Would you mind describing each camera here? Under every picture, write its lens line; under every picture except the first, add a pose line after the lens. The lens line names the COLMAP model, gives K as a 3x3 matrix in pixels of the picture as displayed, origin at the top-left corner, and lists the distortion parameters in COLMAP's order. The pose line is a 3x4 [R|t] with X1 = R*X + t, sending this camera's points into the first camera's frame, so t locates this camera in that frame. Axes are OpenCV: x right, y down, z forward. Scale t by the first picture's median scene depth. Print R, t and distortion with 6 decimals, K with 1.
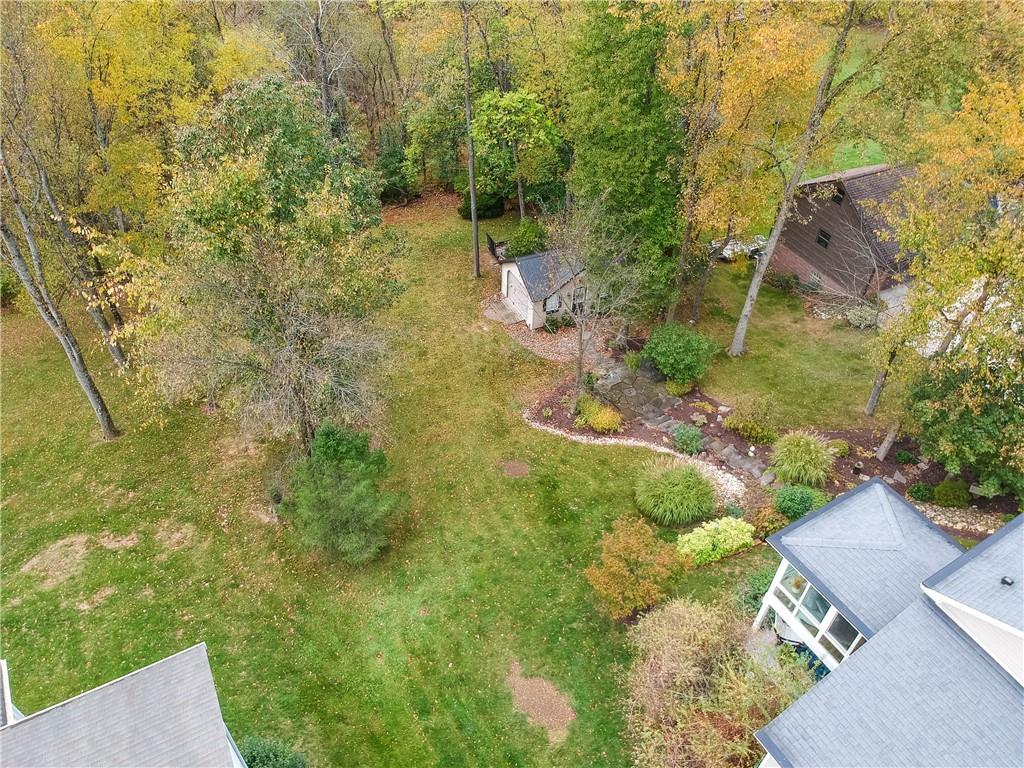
lens RADIAL K [[757.3, 0, 514.6], [0, 757.3, 383.2], [0, 0, 1]] dist [0.036280, -0.103245]
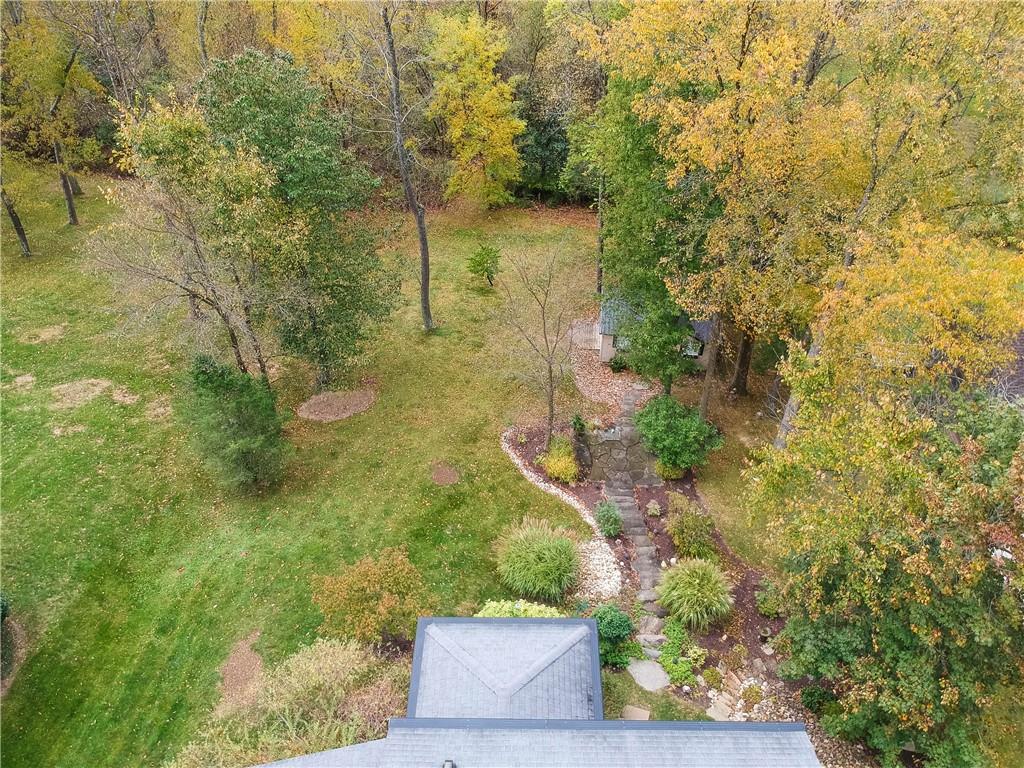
lens RADIAL K [[757.3, 0, 551.7], [0, 757.3, 365.9], [0, 0, 1]] dist [0.036280, -0.103245]
pose [[0.865065, 0.339890, -0.368968, 0.456954], [-0.351234, 0.935504, 0.038291, -0.112110], [0.358185, 0.096470, 0.928653, 0.120651]]
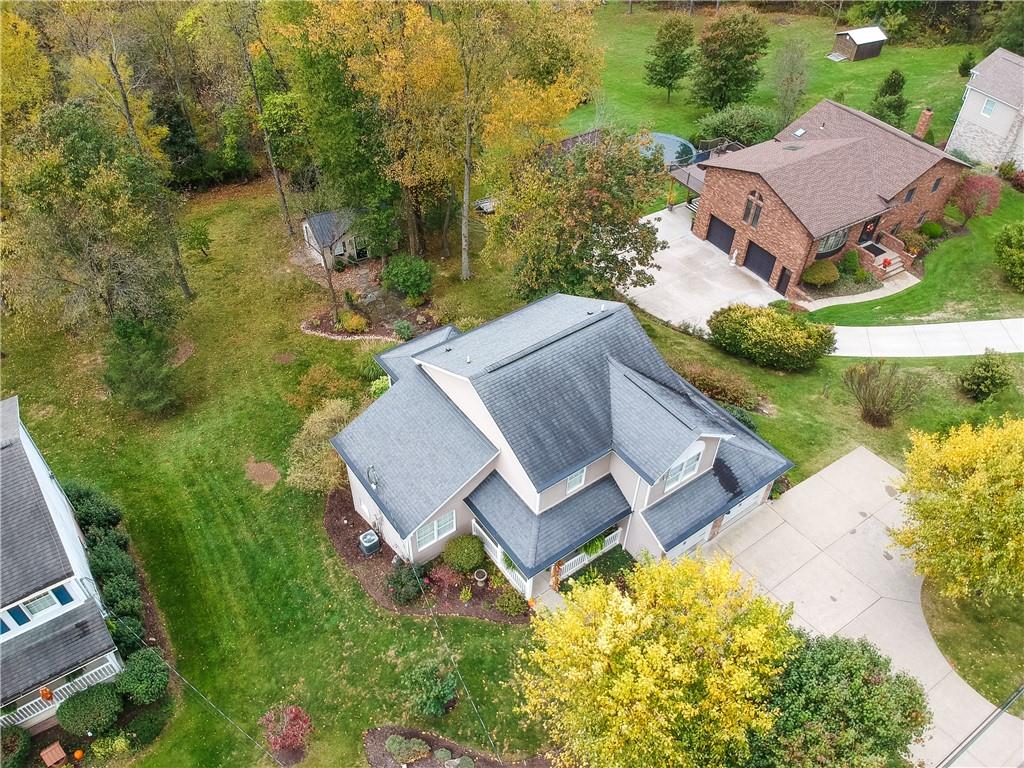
lens RADIAL K [[757.3, 0, 518.7], [0, 757.3, 381.0], [0, 0, 1]] dist [0.036280, -0.103245]
pose [[0.995212, -0.065864, 0.072211, 0.349827], [0.064321, 0.997653, 0.023498, 0.157349], [-0.073589, -0.018741, 0.997113, -0.493756]]
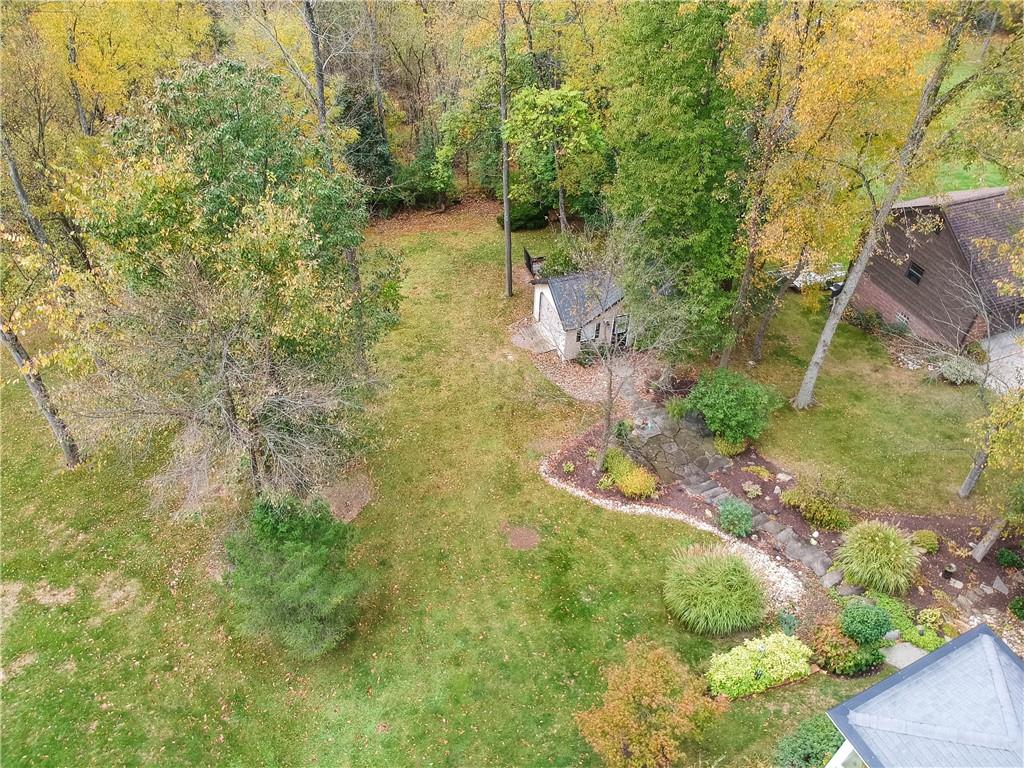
lens RADIAL K [[757.3, 0, 514.7], [0, 757.3, 379.2], [0, 0, 1]] dist [0.036280, -0.103245]
pose [[0.995279, 0.055844, -0.079374, 0.051226], [-0.056393, 0.998398, -0.004689, -0.059180], [0.078985, 0.009143, 0.996834, 0.173107]]
